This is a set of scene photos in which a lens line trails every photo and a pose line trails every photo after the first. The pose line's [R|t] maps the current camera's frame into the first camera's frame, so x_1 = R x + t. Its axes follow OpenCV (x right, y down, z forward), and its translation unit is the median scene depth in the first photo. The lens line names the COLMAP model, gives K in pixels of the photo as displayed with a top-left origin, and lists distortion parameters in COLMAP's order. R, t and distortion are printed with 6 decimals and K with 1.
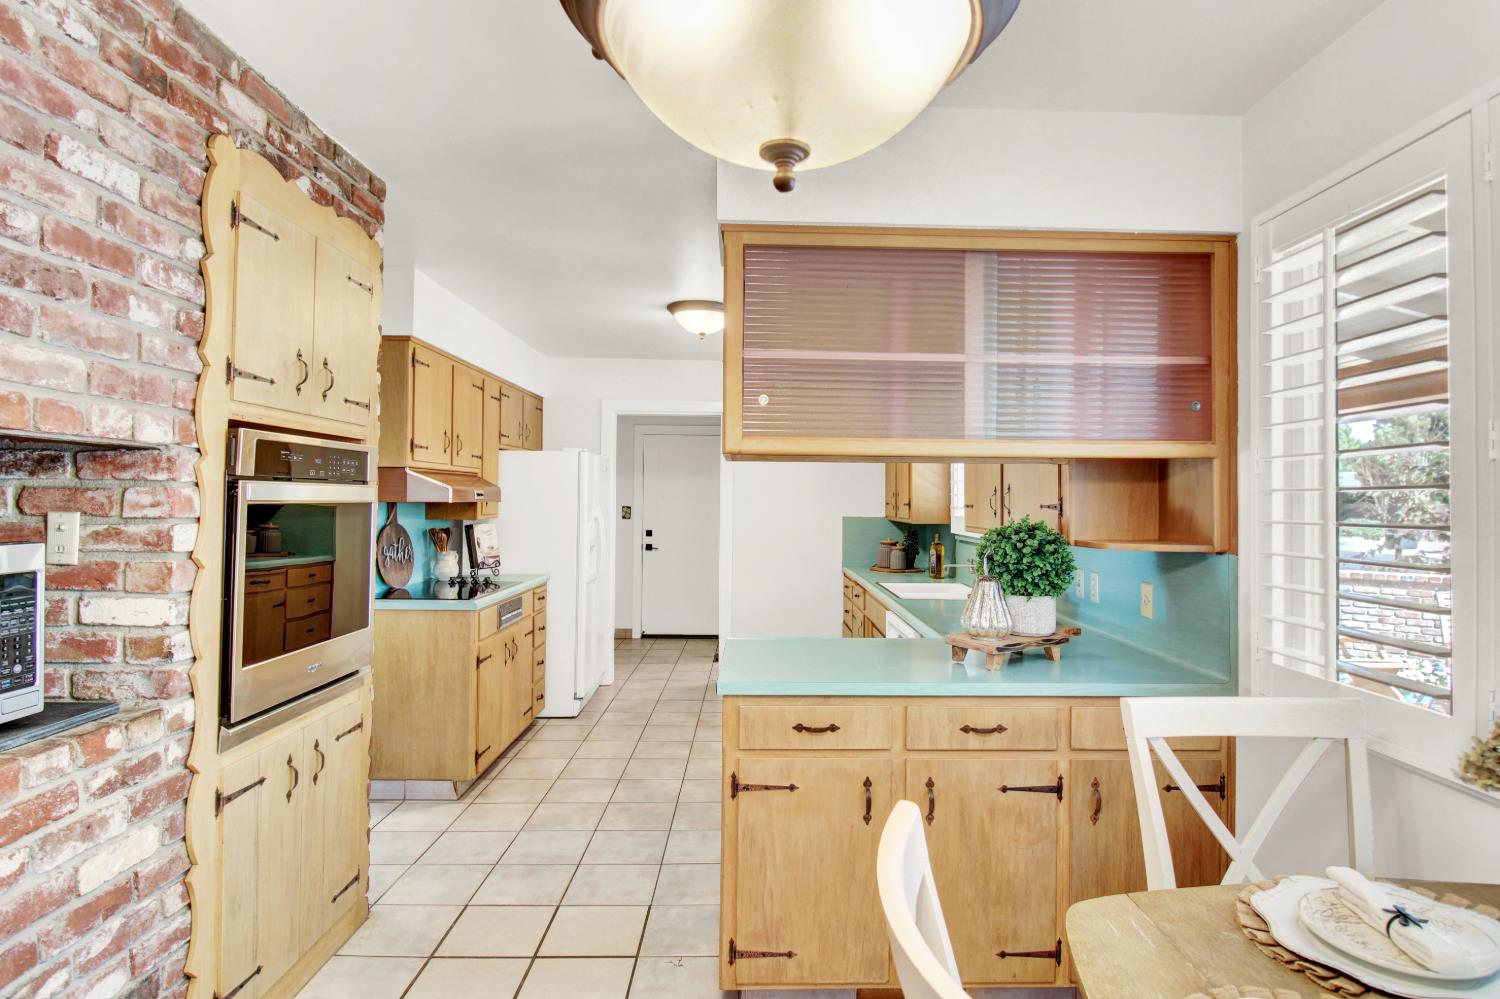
lens RADIAL K [[797.0, 0, 781.3], [0, 797.0, 490.4], [0, 0, 1]] dist [0.001830, -0.011796]
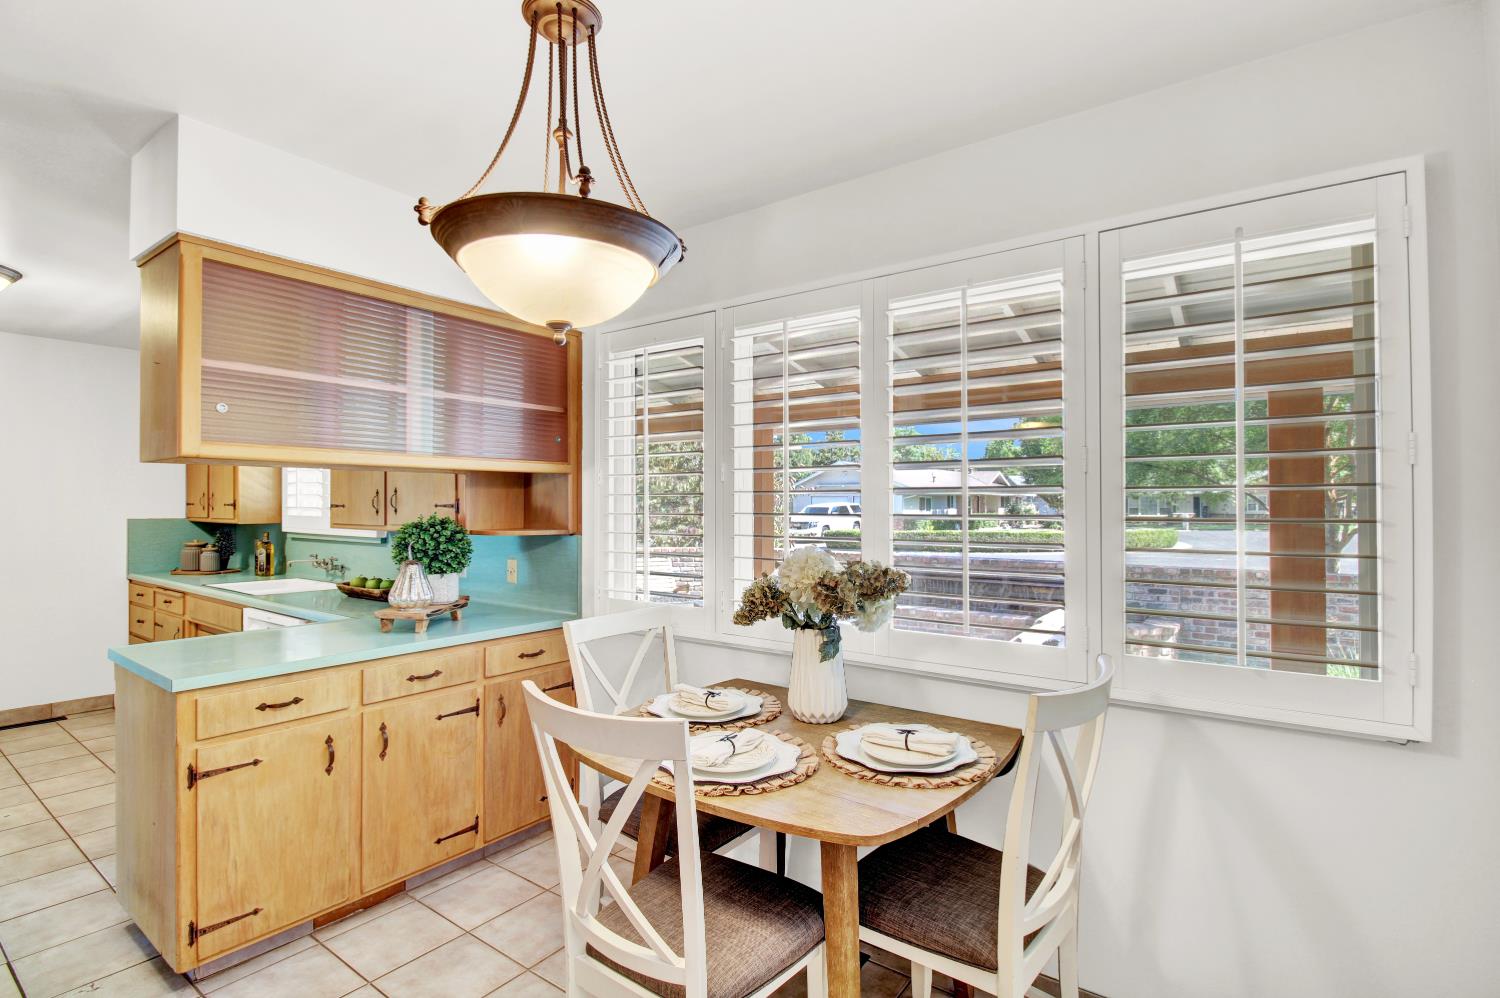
lens RADIAL K [[708.5, 0, 750.0], [0, 708.5, 499.0], [0, 0, 1]] dist [0.020337, -0.023569]
pose [[0.619615, -0.001910, 0.784904, -0.333980], [-0.008501, 0.999922, 0.009144, -0.007195], [-0.784860, -0.012339, 0.619550, -0.144086]]
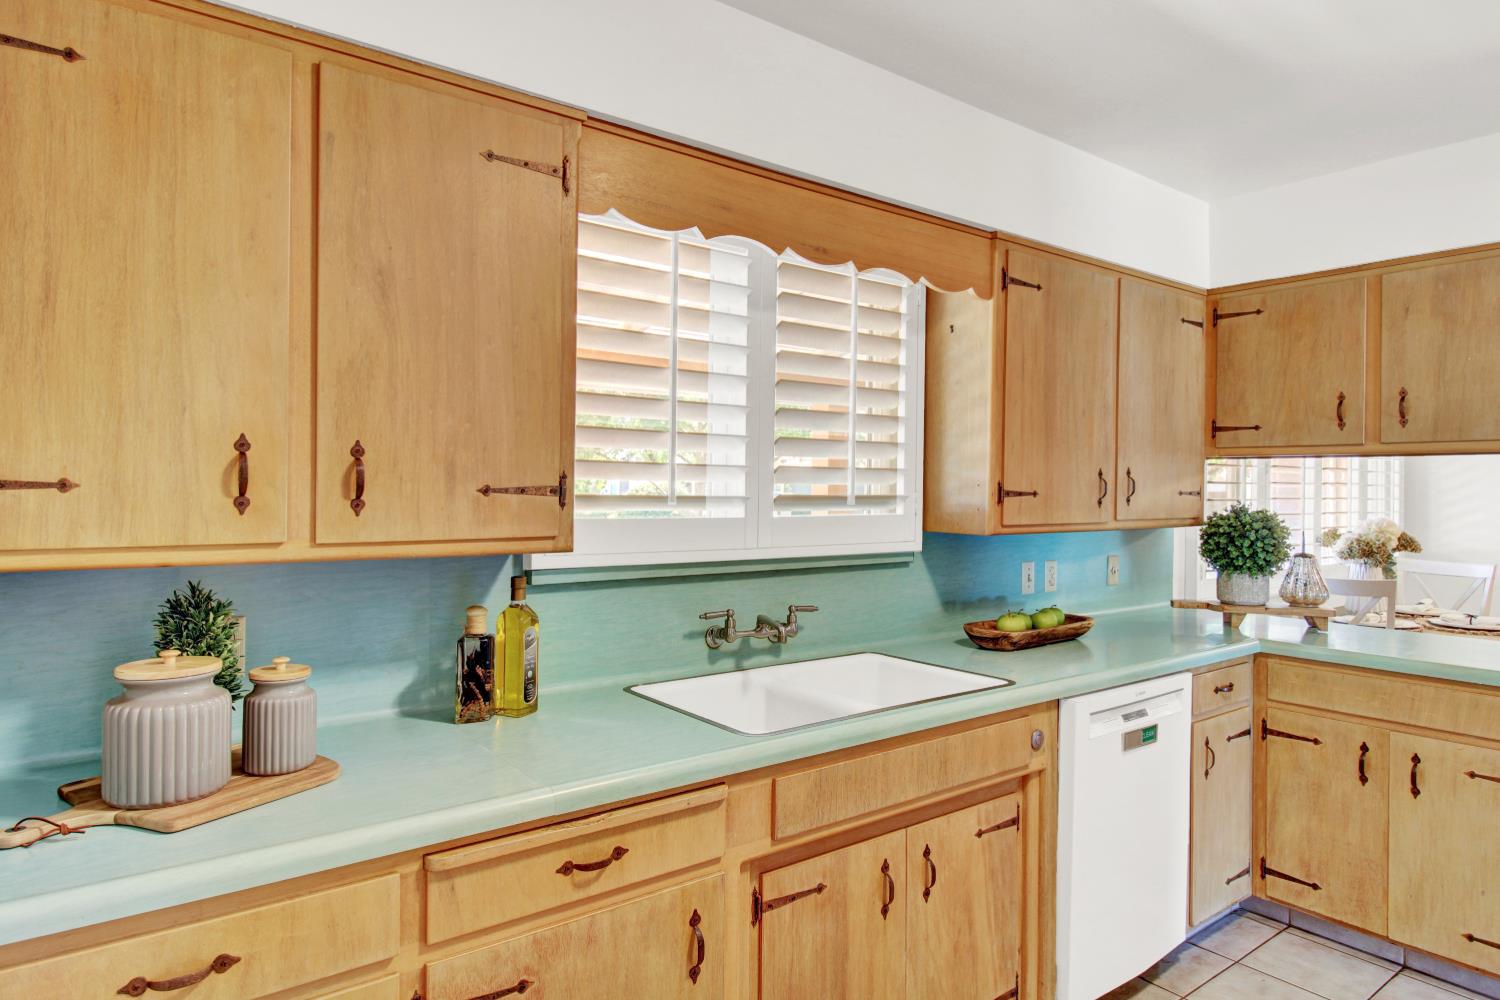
lens RADIAL K [[894.8, 0, 755.0], [0, 894.8, 486.9], [0, 0, 1]] dist [0.009217, -0.012829]
pose [[-0.583619, -0.013116, 0.811922, -0.386542], [-0.025999, 0.999659, -0.002540, 0.036891], [-0.811611, -0.022592, -0.583761, 2.728896]]
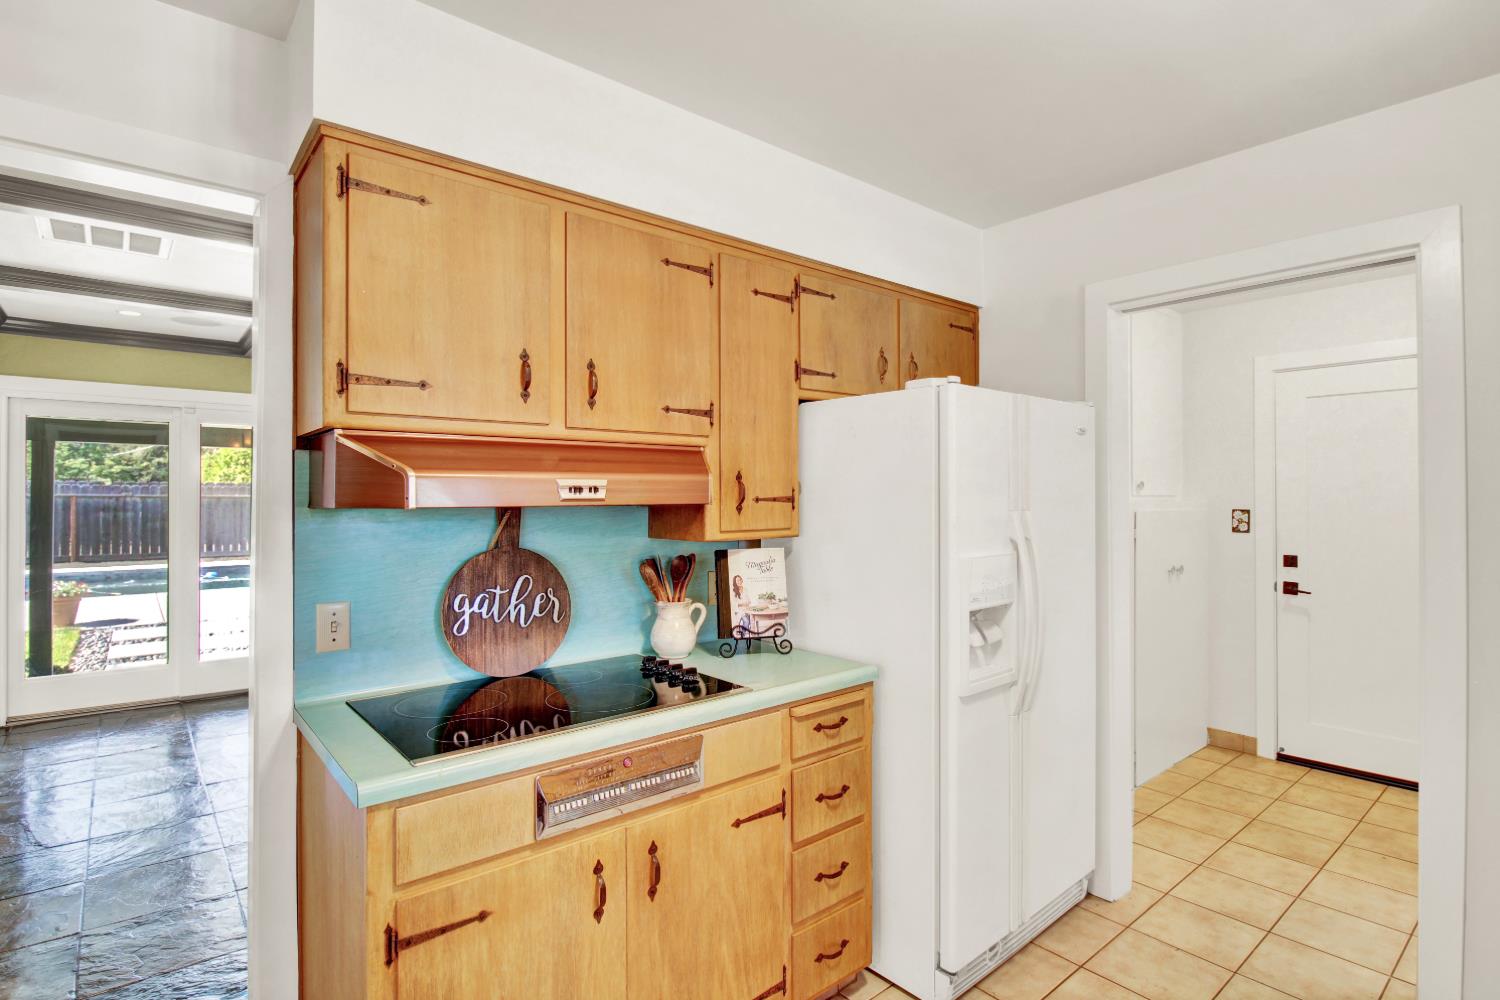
lens RADIAL K [[742.8, 0, 755.7], [0, 742.8, 491.9], [0, 0, 1]] dist [0.000030, -0.011672]
pose [[0.622520, -0.018851, -0.782377, -0.014314], [0.018494, 0.999785, -0.009374, 0.024544], [0.782386, -0.008634, 0.622735, 1.614643]]
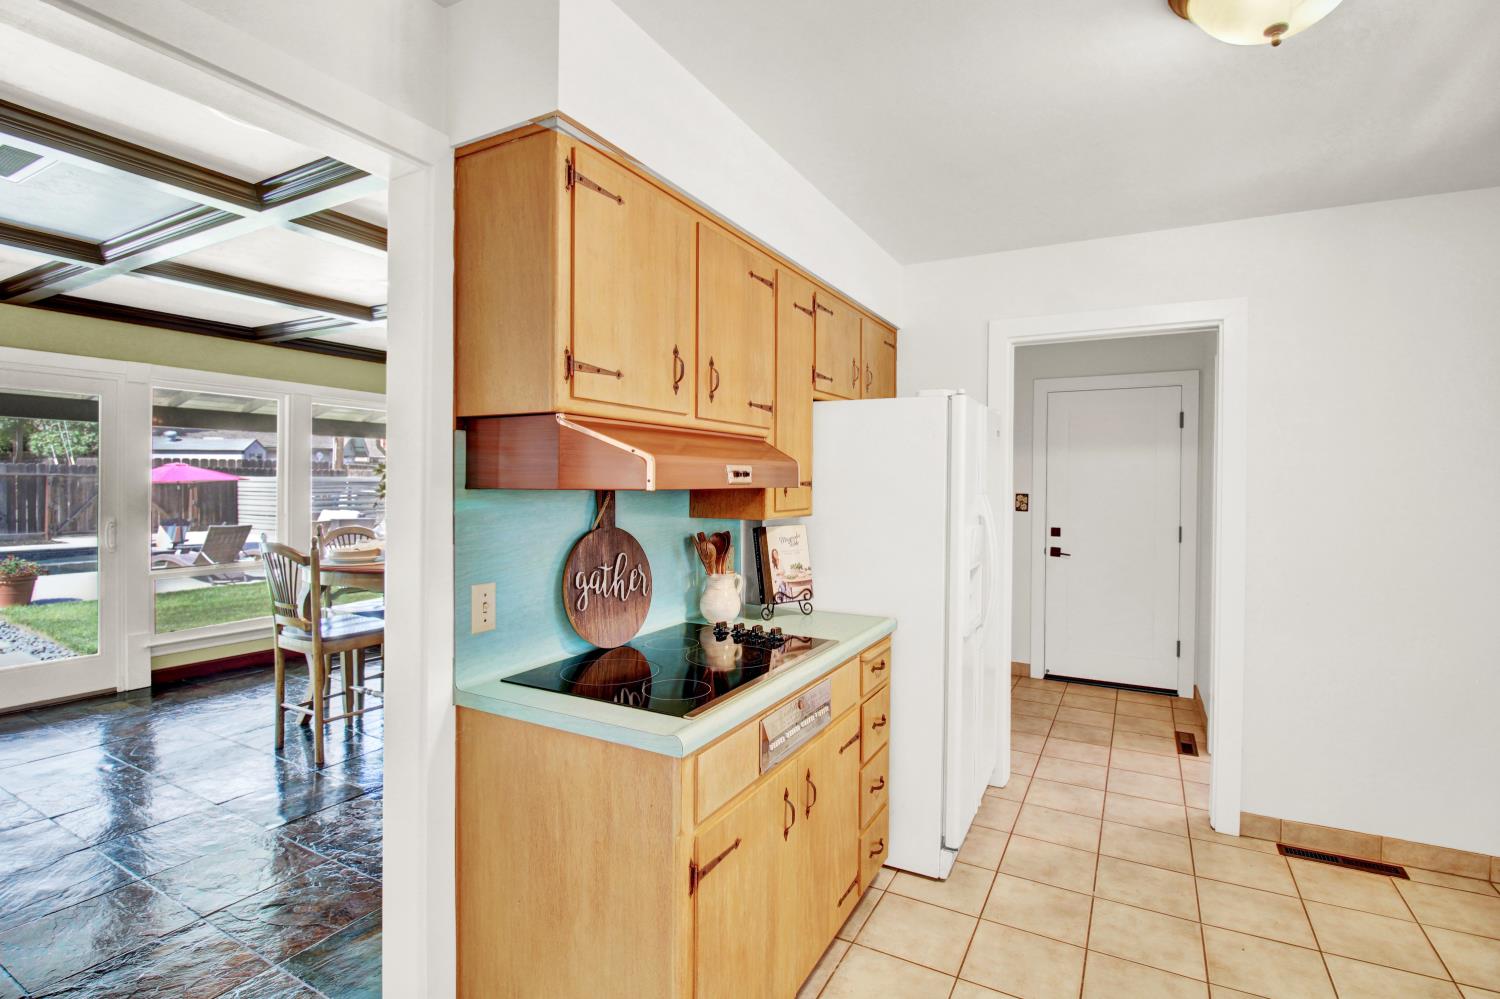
lens RADIAL K [[707.3, 0, 755.7], [0, 707.3, 490.4], [0, 0, 1]] dist [0.002516, -0.014702]
pose [[0.861926, 0.001425, -0.507032, -0.293543], [0.008054, 0.999831, 0.016501, 0.016750], [0.506970, -0.018306, 0.861769, 1.234696]]
